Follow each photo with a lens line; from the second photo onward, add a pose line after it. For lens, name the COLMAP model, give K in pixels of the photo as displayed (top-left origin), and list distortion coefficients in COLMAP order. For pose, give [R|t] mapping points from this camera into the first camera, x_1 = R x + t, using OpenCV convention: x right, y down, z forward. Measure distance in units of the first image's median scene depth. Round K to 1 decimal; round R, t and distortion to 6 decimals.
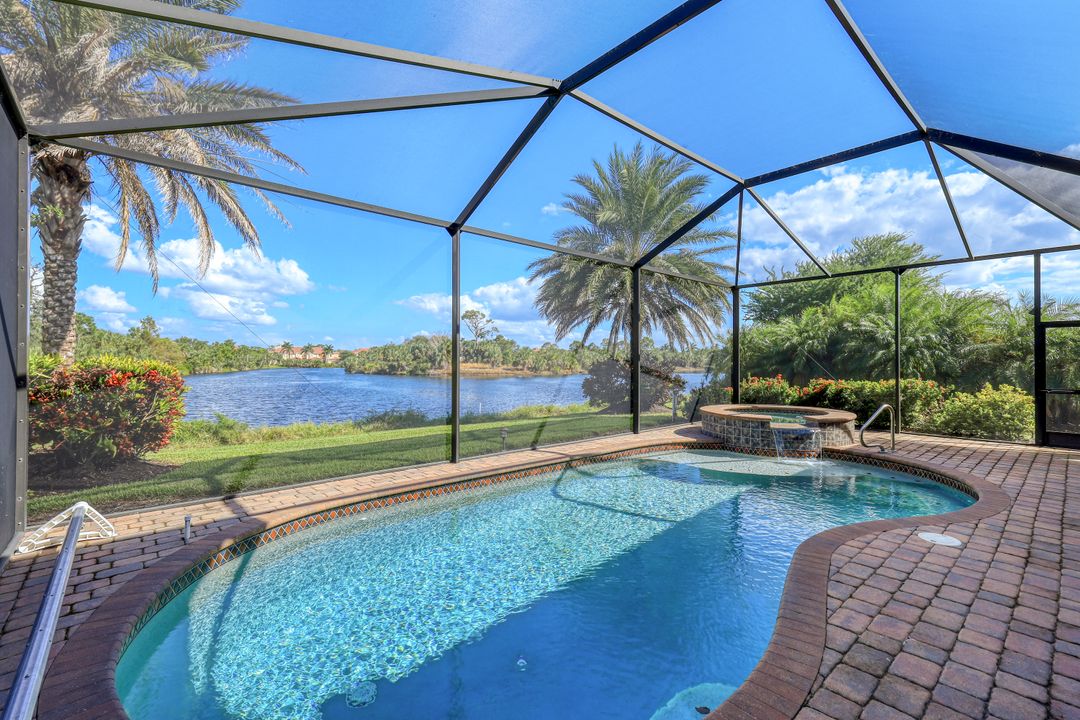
lens RADIAL K [[471.6, 0, 544.9], [0, 471.6, 358.8], [0, 0, 1]] dist [0.002154, -0.000913]
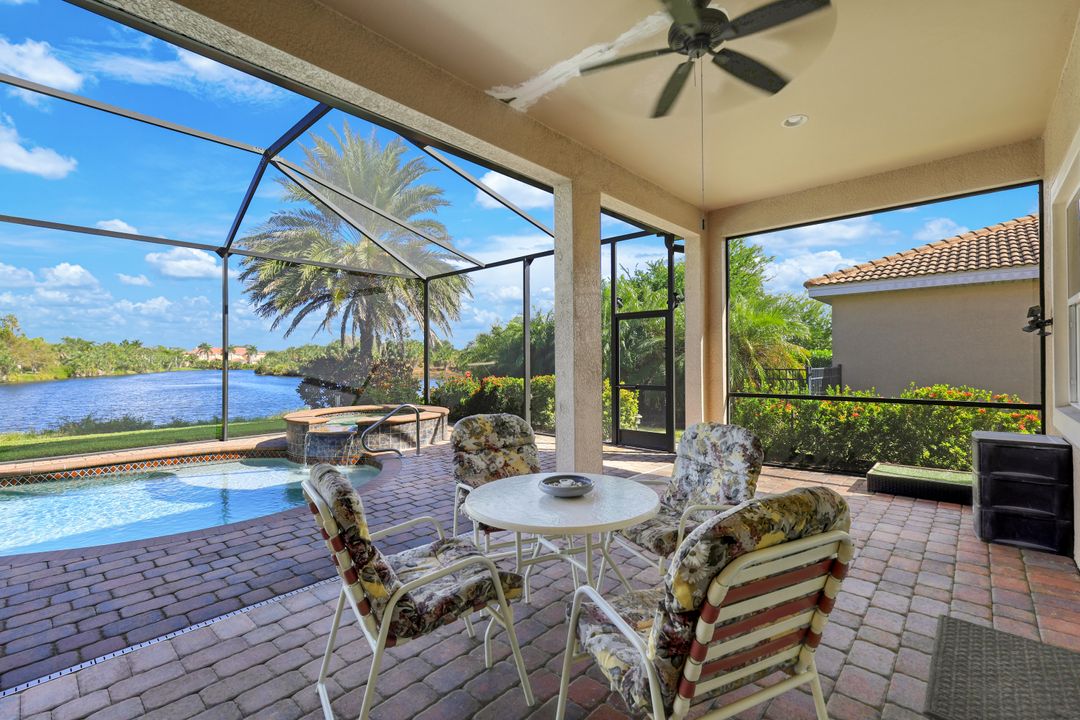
lens RADIAL K [[471.6, 0, 539.0], [0, 471.6, 358.8], [0, 0, 1]] dist [0.002154, -0.000913]
pose [[0.993743, -0.005328, 0.111567, 0.595427], [0.005255, 0.999986, 0.000952, 0.008198], [-0.111570, -0.000359, 0.993757, 0.063822]]
